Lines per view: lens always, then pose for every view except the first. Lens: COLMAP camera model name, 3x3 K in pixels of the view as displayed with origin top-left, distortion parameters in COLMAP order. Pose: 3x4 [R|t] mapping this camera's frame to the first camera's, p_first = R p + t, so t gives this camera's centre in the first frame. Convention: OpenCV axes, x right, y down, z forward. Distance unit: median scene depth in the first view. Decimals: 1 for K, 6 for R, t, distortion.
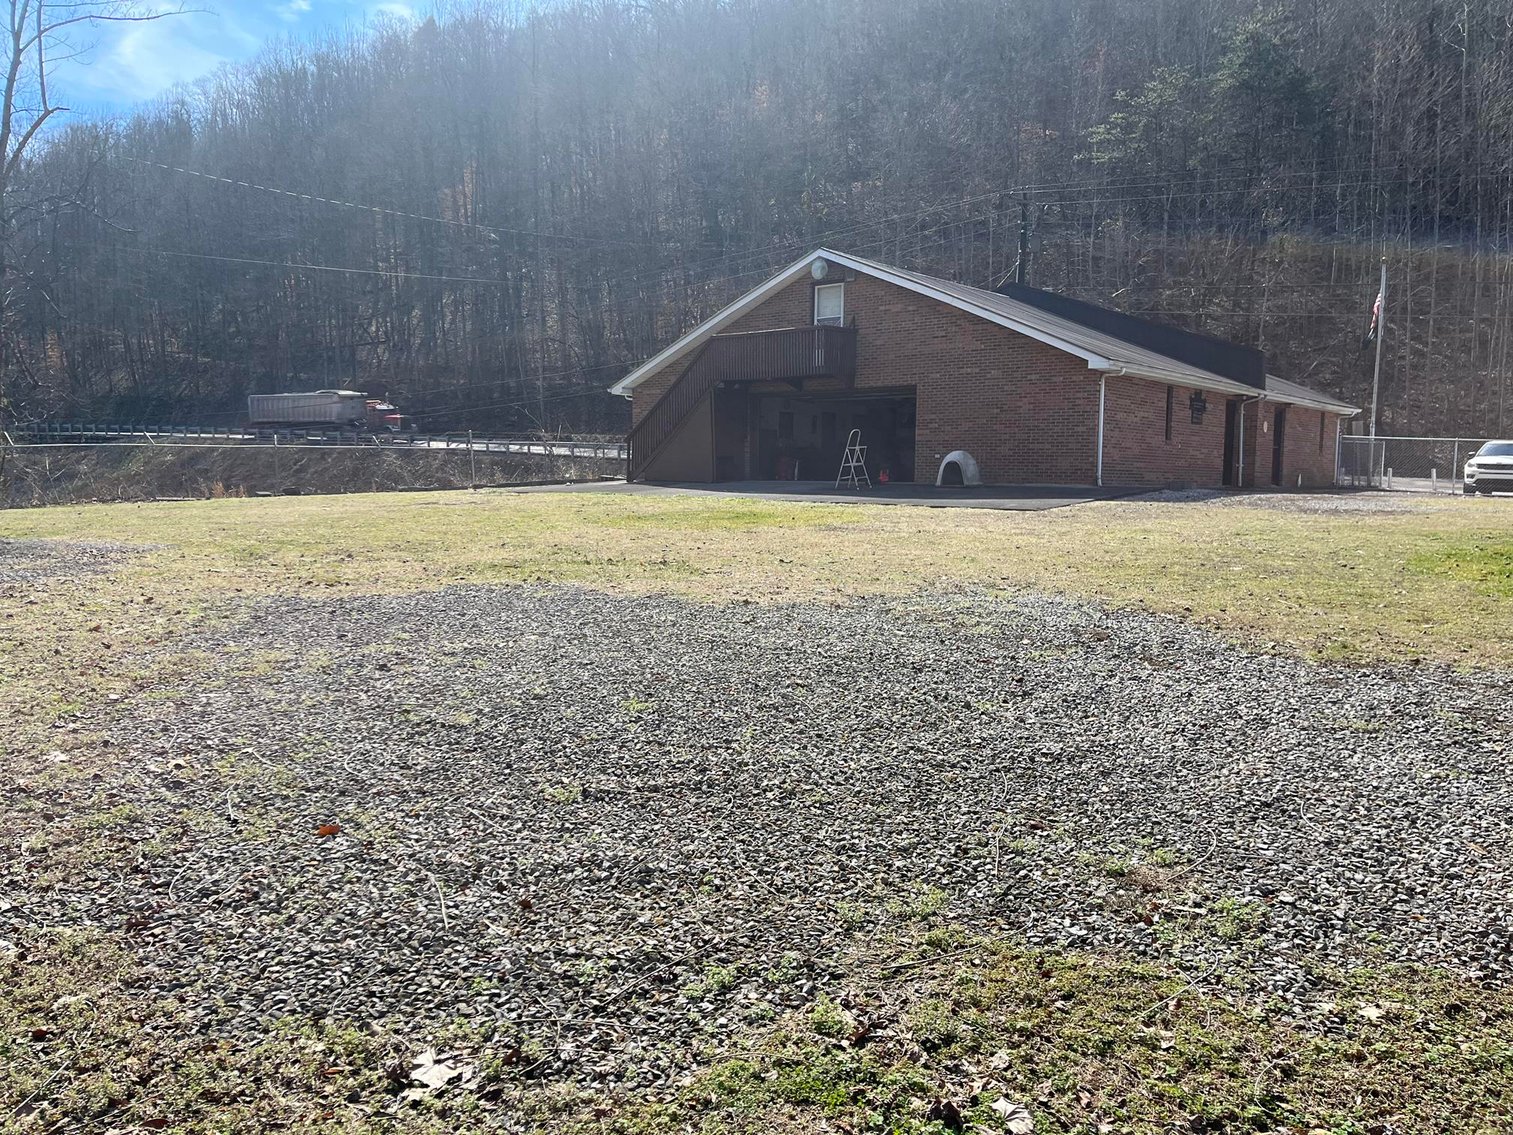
lens RADIAL K [[1155.8, 0, 756.6], [0, 1155.8, 566.7], [0, 0, 1]] dist [0.056325, -0.055504]
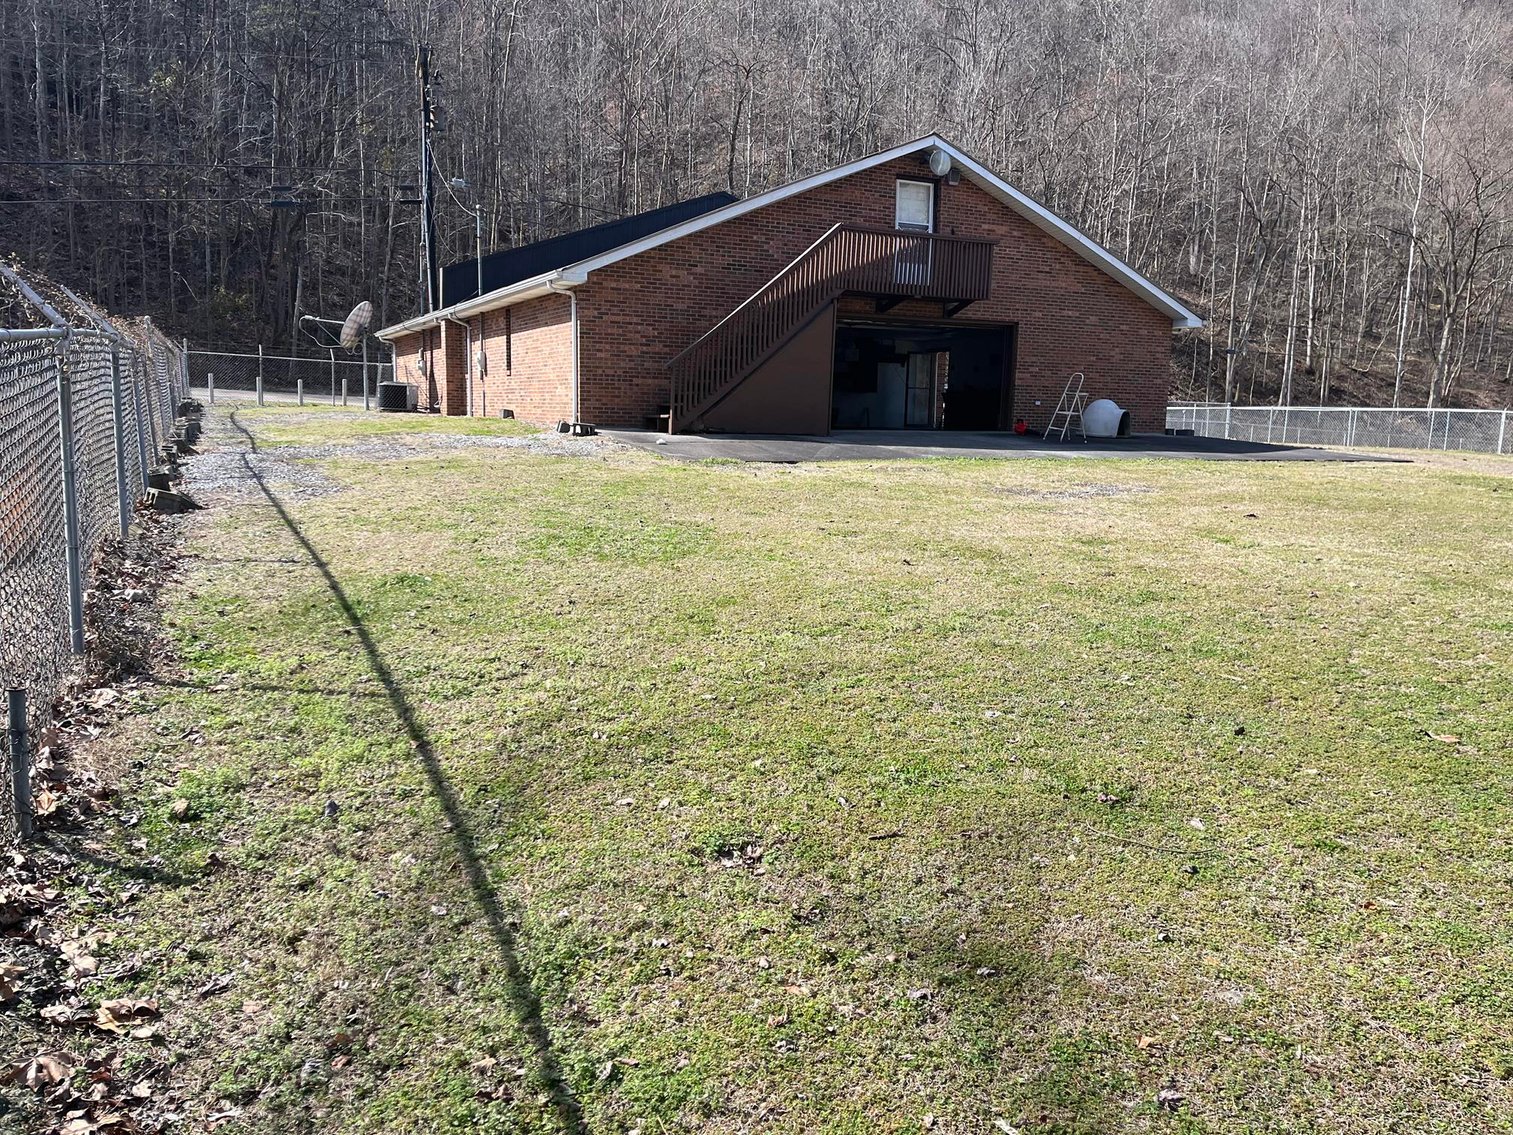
lens RADIAL K [[1155.8, 0, 757.0], [0, 1155.8, 569.6], [0, 0, 1]] dist [0.056325, -0.055504]
pose [[0.377911, -0.123661, 0.917546, -0.821210], [0.055652, 0.992282, 0.110812, -0.080949], [-0.924168, 0.009186, 0.381877, 0.880546]]
